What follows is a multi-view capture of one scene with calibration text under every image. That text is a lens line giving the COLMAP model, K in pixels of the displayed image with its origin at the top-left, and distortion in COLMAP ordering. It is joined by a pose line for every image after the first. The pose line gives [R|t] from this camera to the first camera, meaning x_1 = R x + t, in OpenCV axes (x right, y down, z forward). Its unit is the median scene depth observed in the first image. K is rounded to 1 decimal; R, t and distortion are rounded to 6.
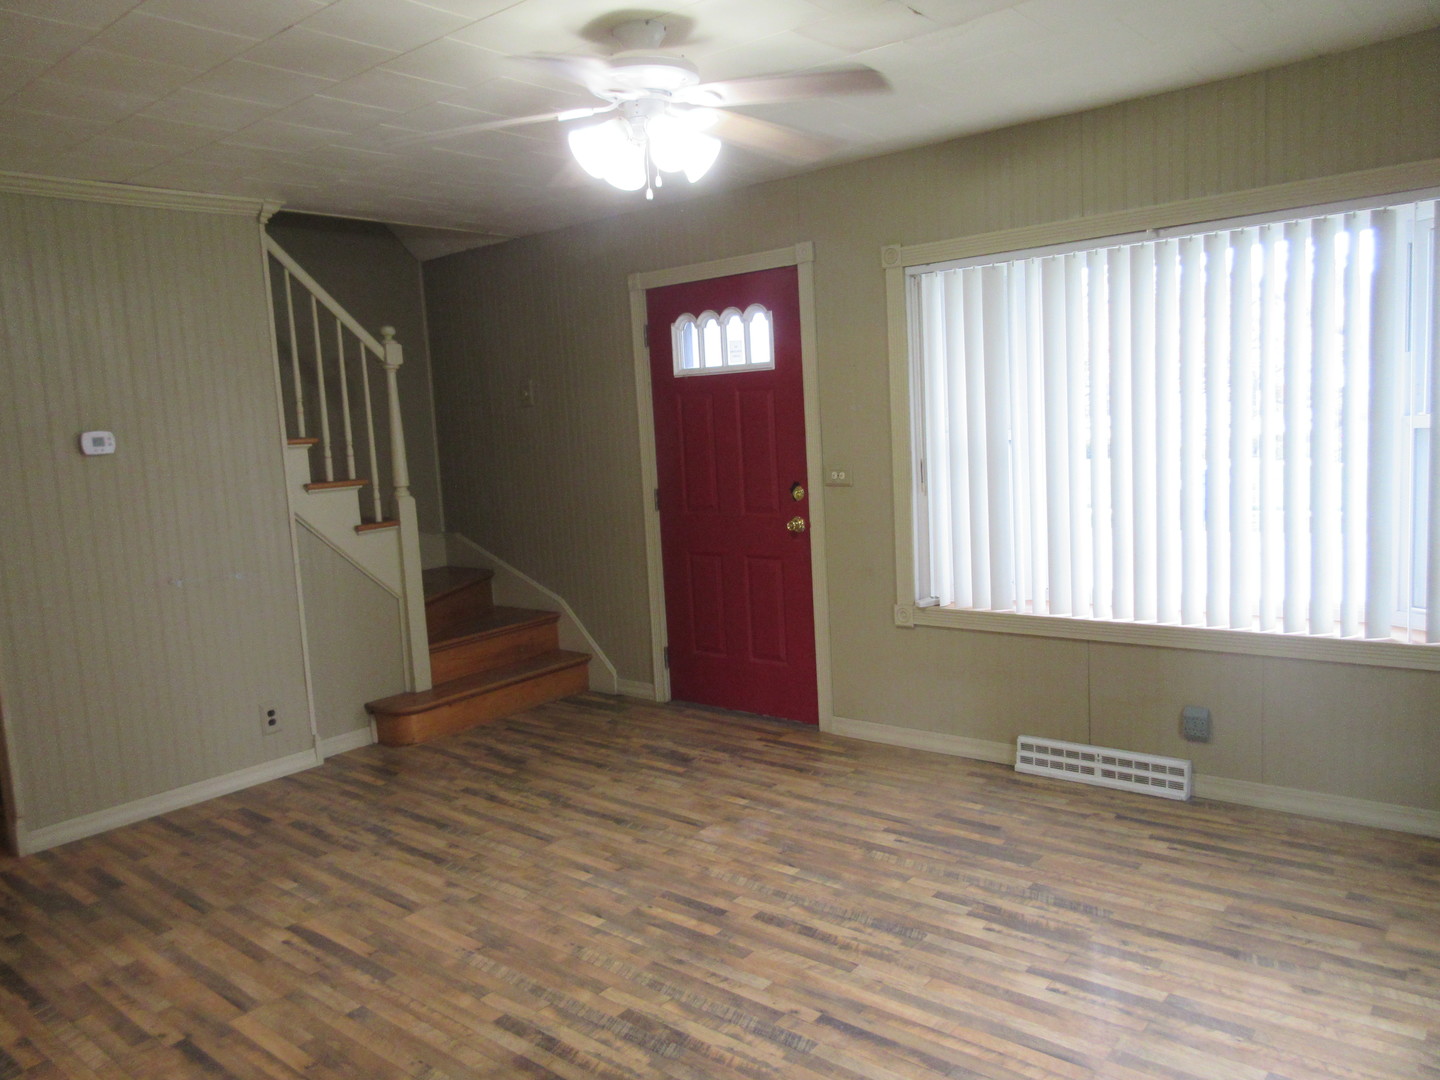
lens RADIAL K [[1070.2, 0, 719.9], [0, 1070.2, 544.8], [0, 0, 1]] dist [-0.033040, 0.006262]
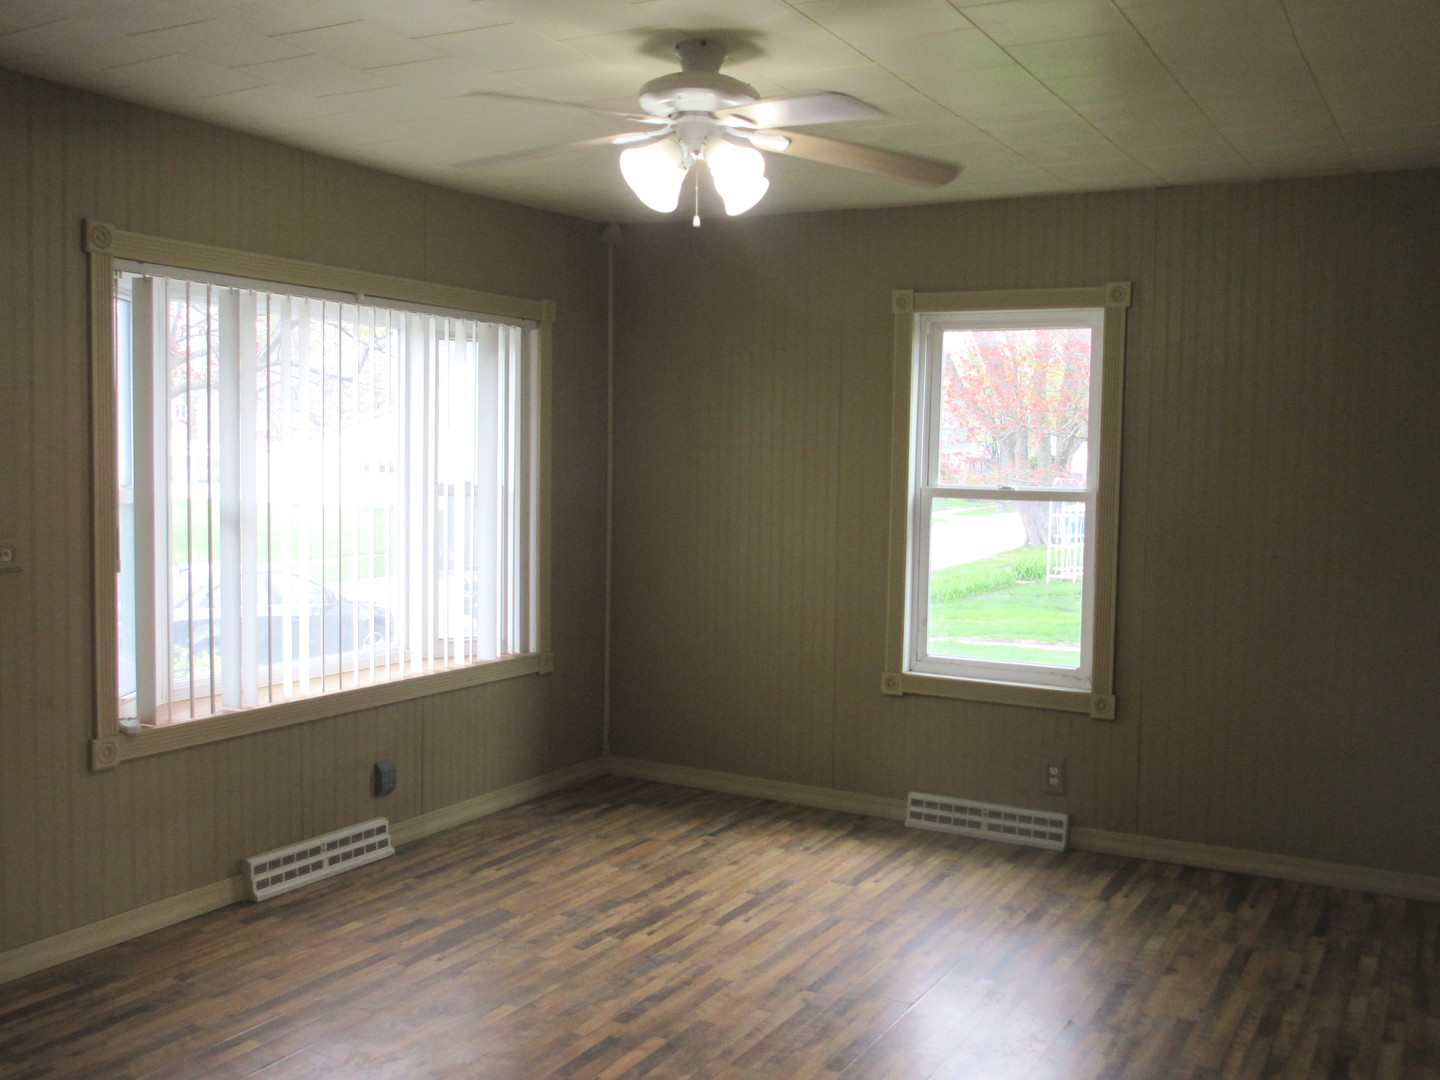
lens RADIAL K [[1425.7, 0, 719.4], [0, 1425.7, 537.9], [0, 0, 1]] dist [-0.054427, 0.000000]
pose [[-0.210438, -0.004464, 0.977597, -1.111219], [0.111396, 0.993367, 0.028515, -0.074316], [-0.971240, 0.114901, -0.208545, 1.100586]]
